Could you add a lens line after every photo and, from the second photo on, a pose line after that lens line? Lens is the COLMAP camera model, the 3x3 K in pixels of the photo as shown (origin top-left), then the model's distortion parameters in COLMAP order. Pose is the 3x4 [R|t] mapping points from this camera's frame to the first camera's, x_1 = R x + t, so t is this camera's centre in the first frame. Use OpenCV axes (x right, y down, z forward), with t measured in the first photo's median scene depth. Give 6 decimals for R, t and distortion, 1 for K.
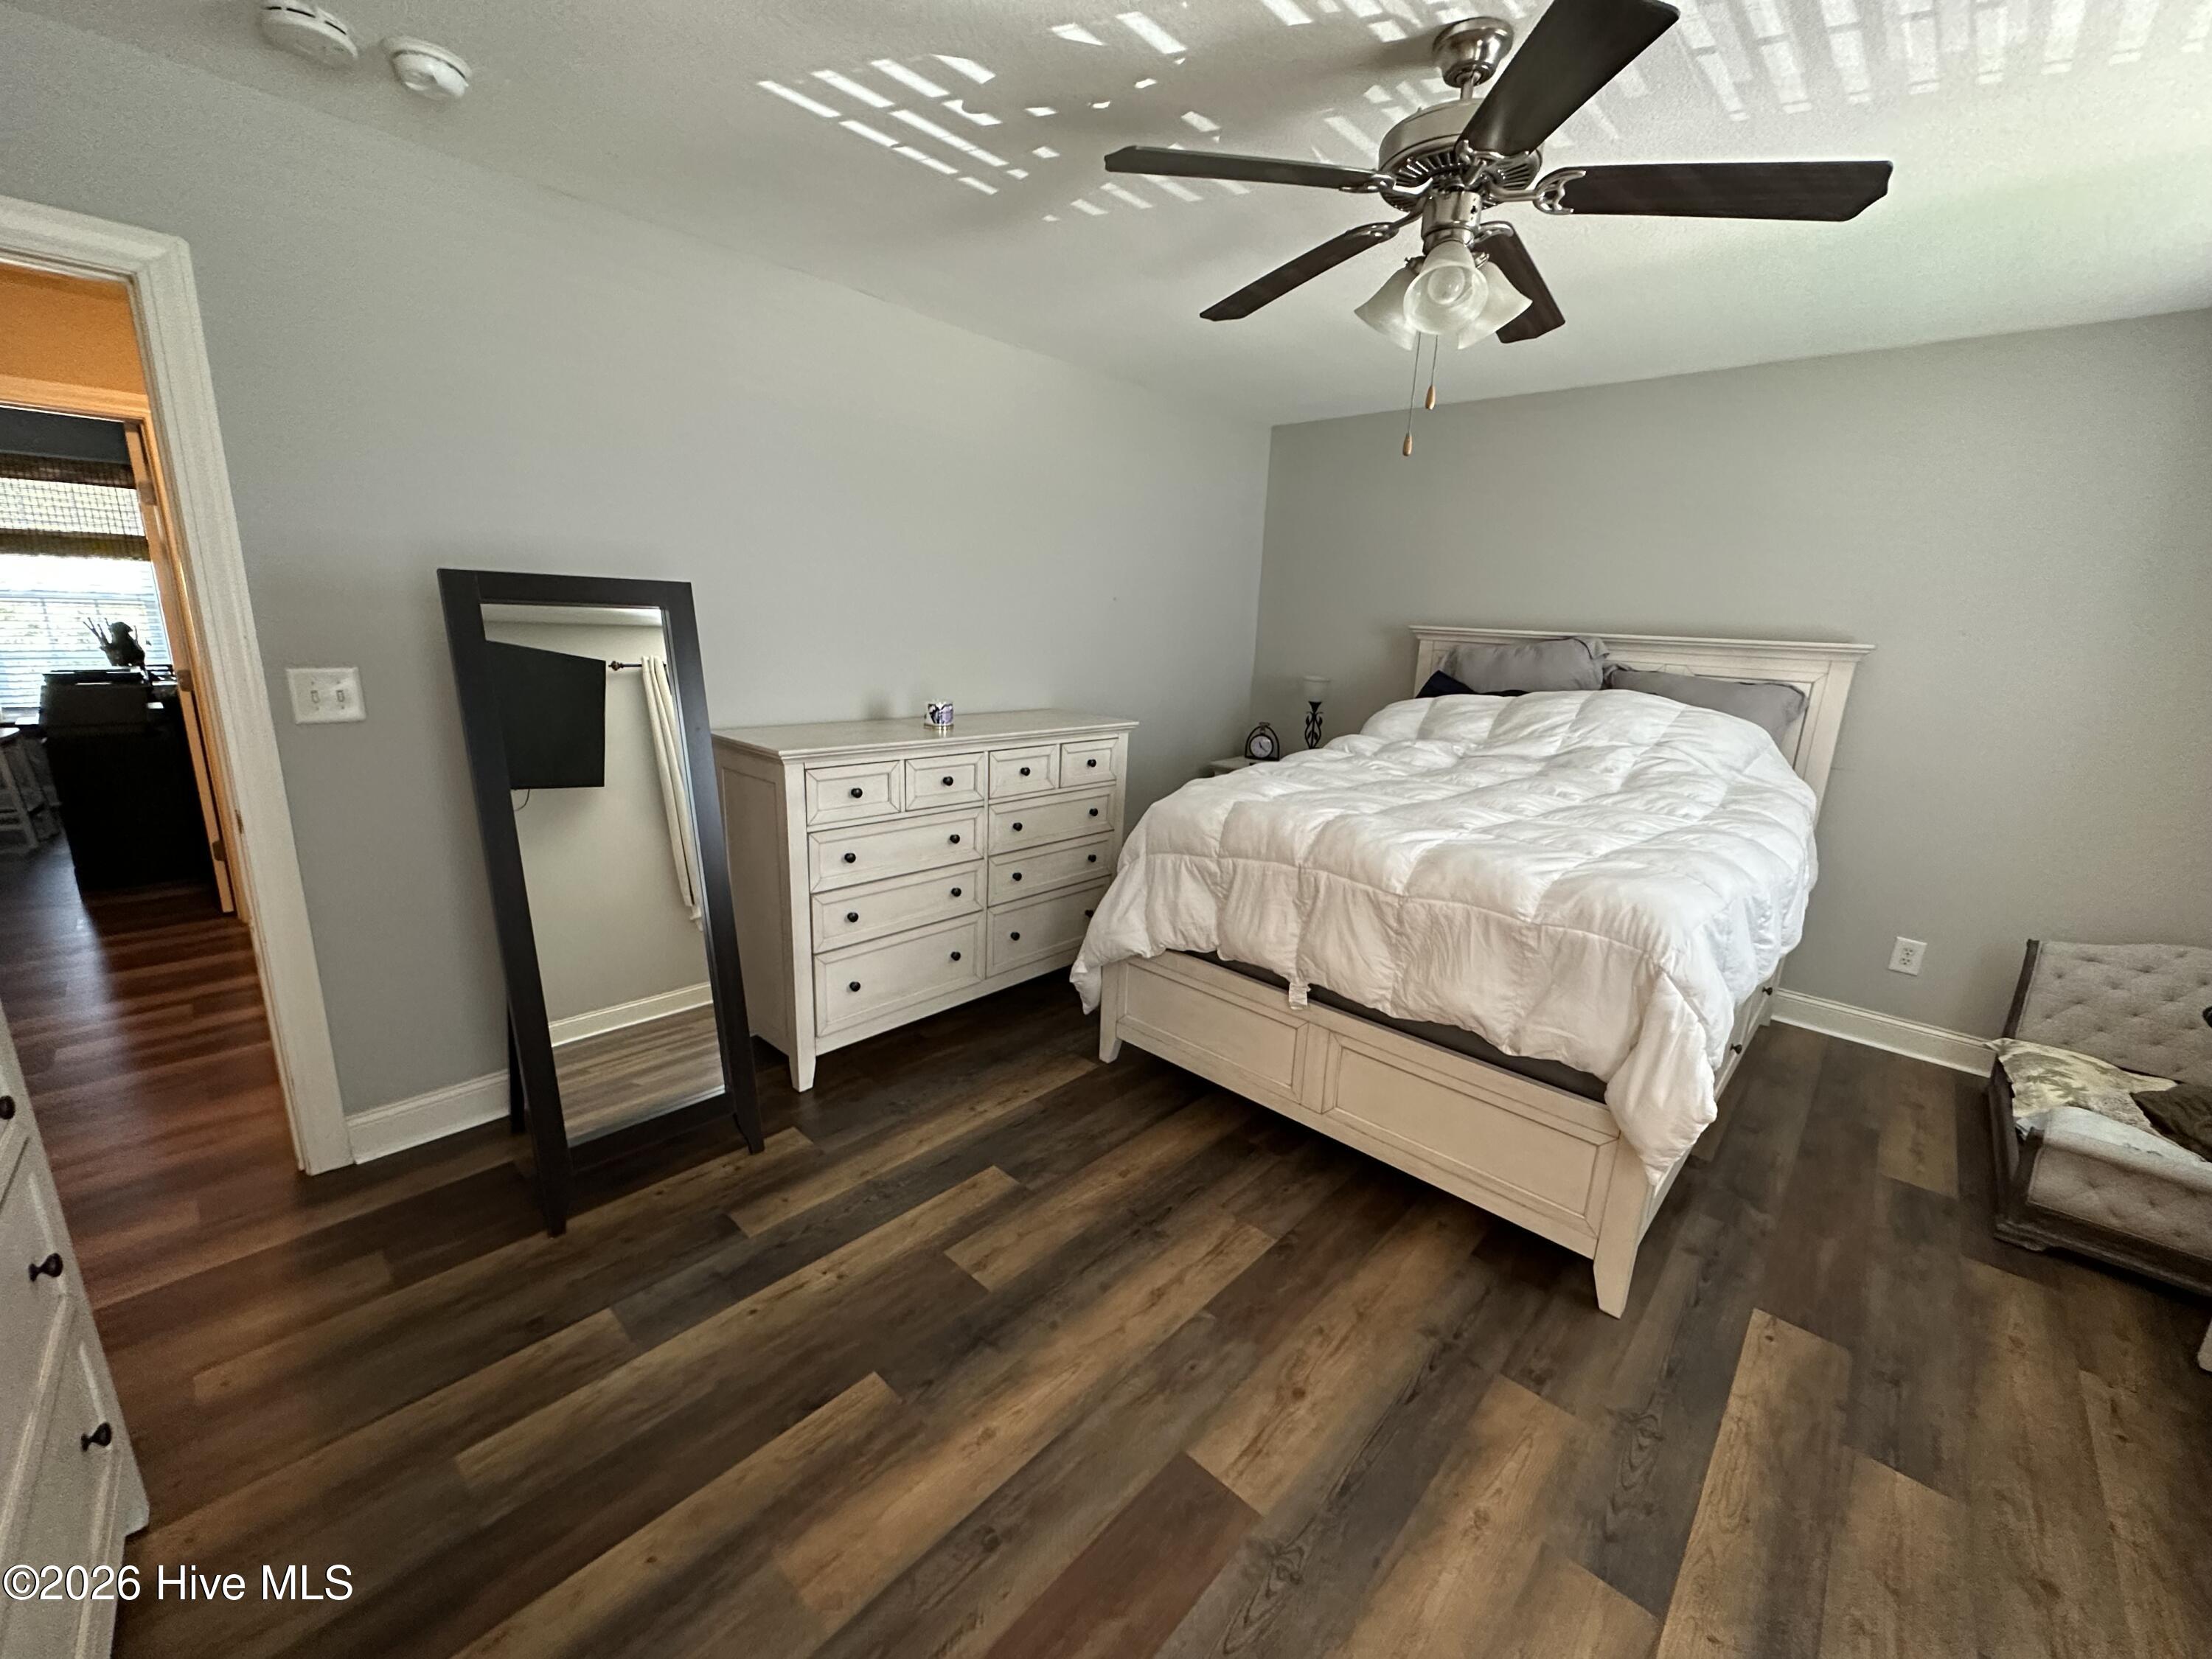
lens RADIAL K [[883.5, 0, 1106.0], [0, 883.5, 829.5], [0, 0, 1]] dist [0.000672, -0.000131]
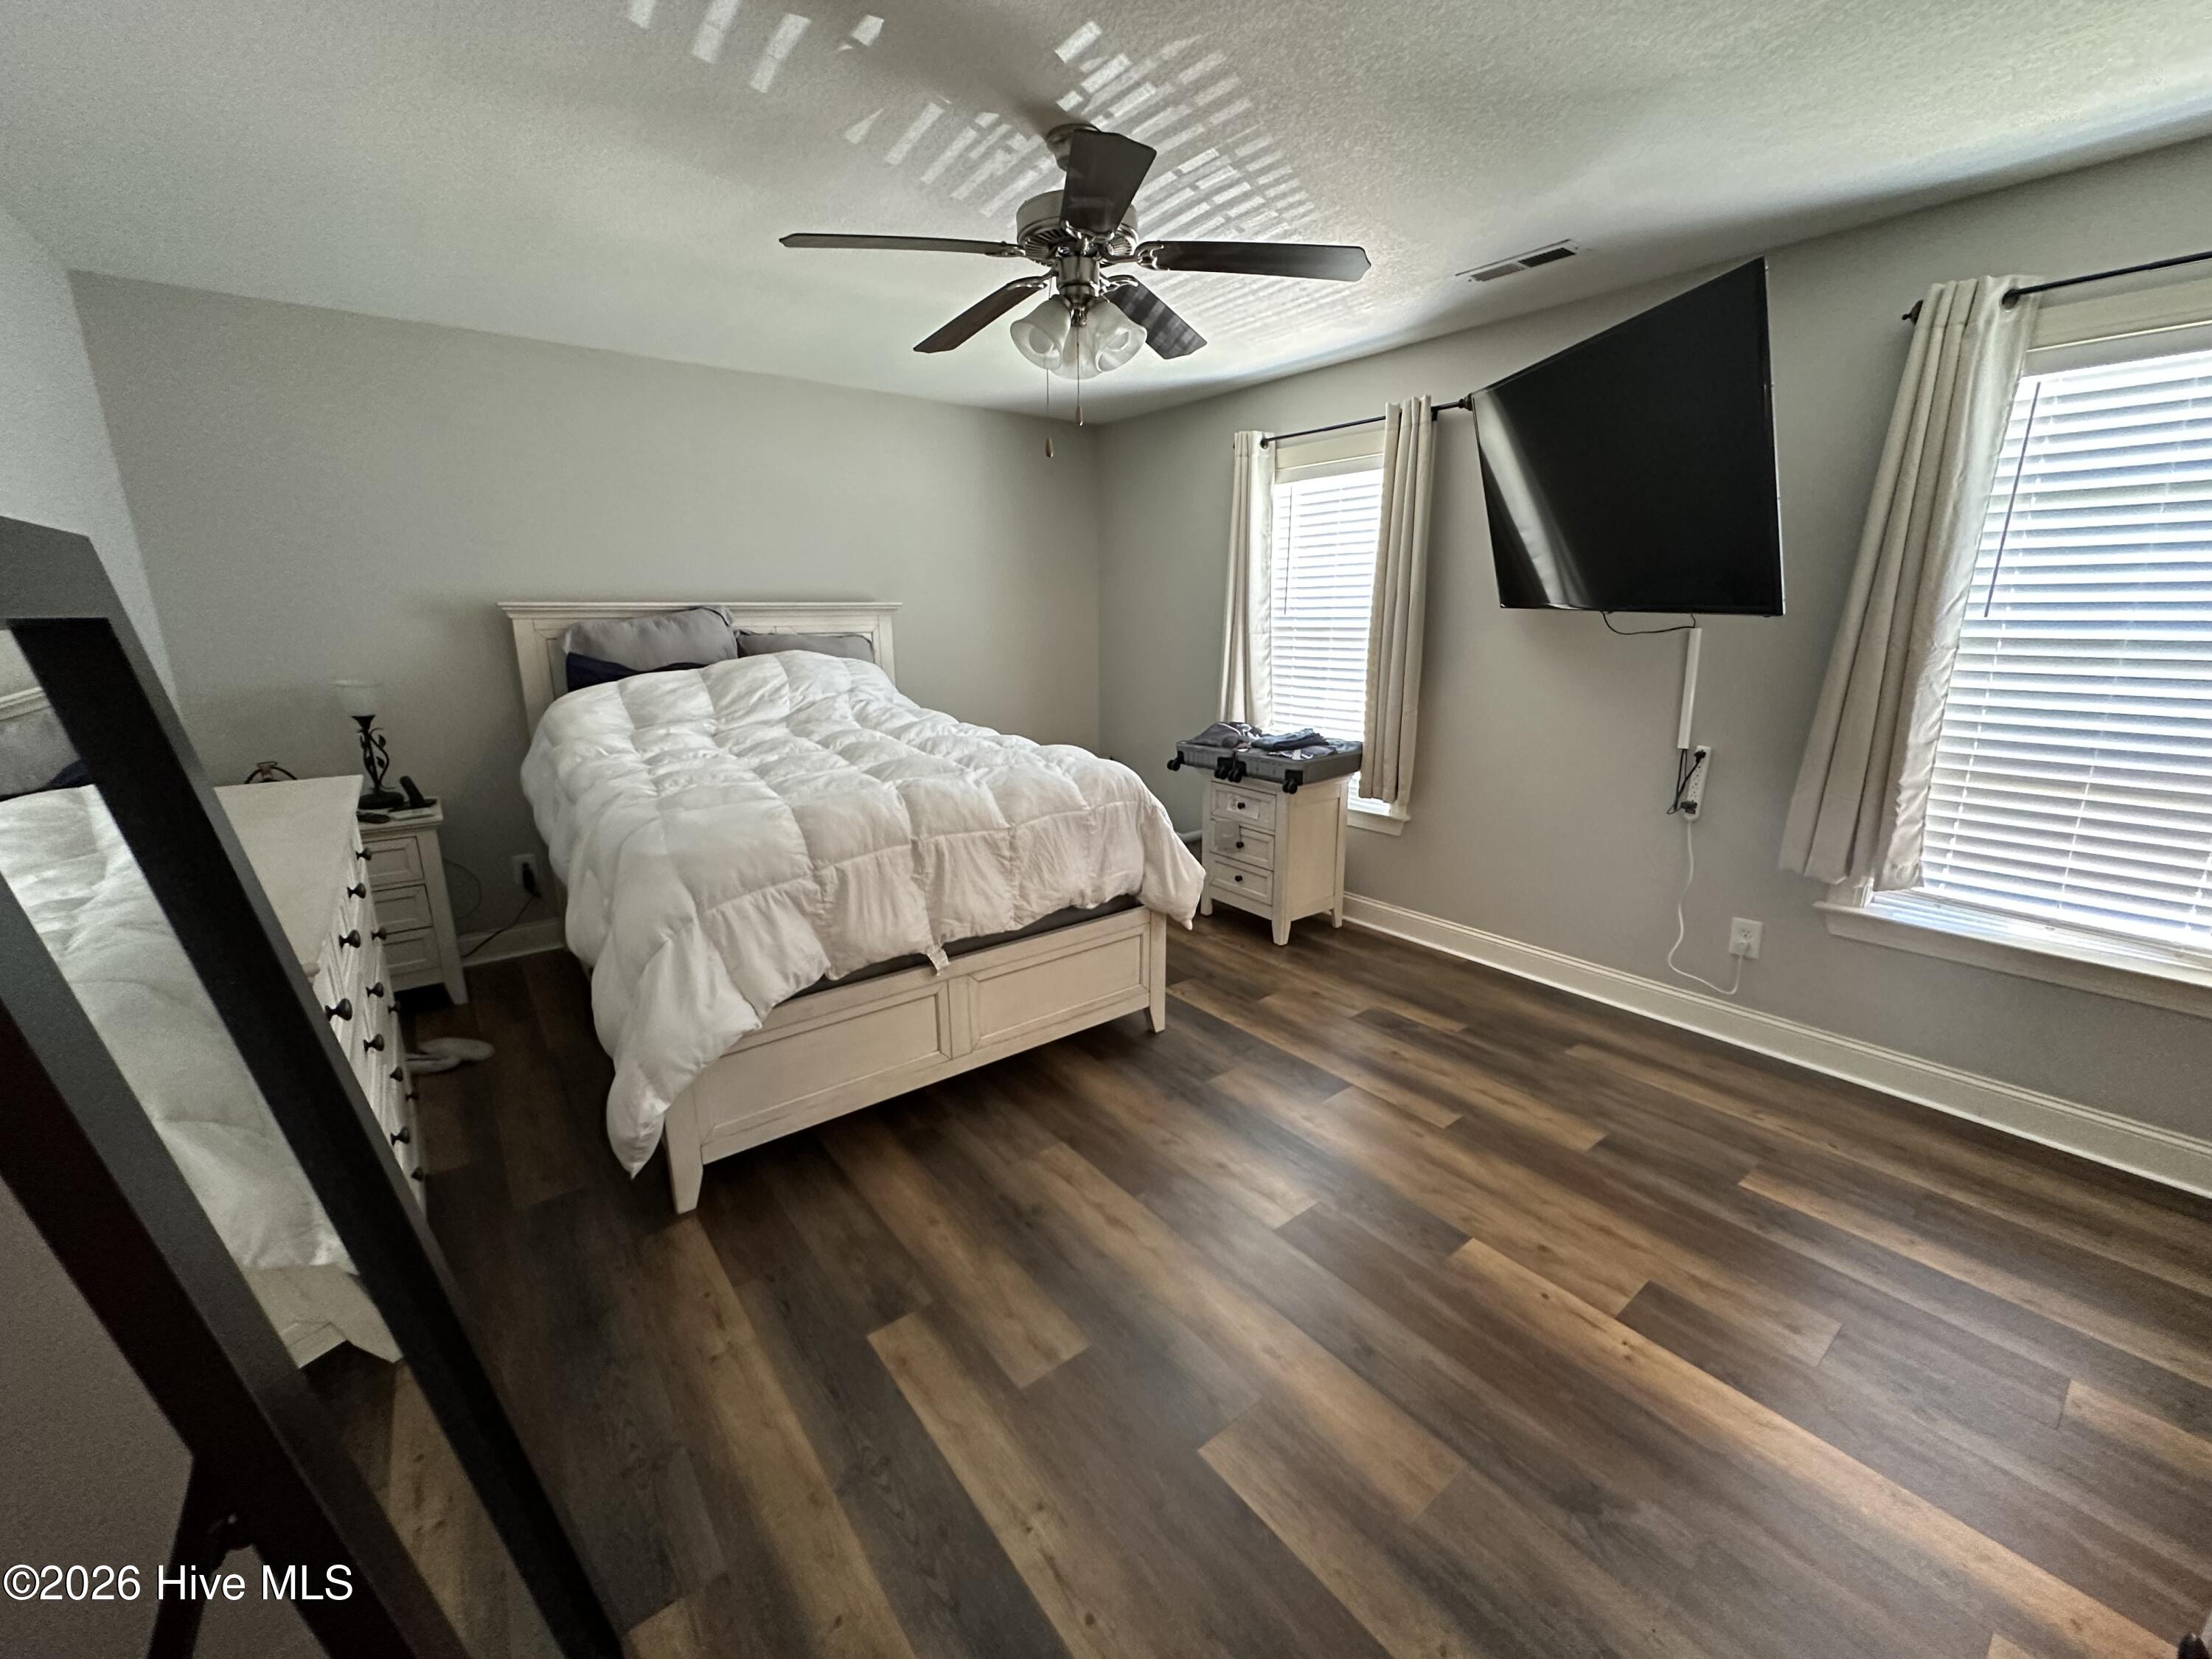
lens RADIAL K [[883.5, 0, 1106.0], [0, 883.5, 829.5], [0, 0, 1]] dist [0.000672, -0.000131]
pose [[0.157453, -0.280332, 0.946902, -0.696111], [0.245419, 0.939887, 0.237446, -0.155890], [-0.956545, 0.195001, 0.216787, 0.567612]]
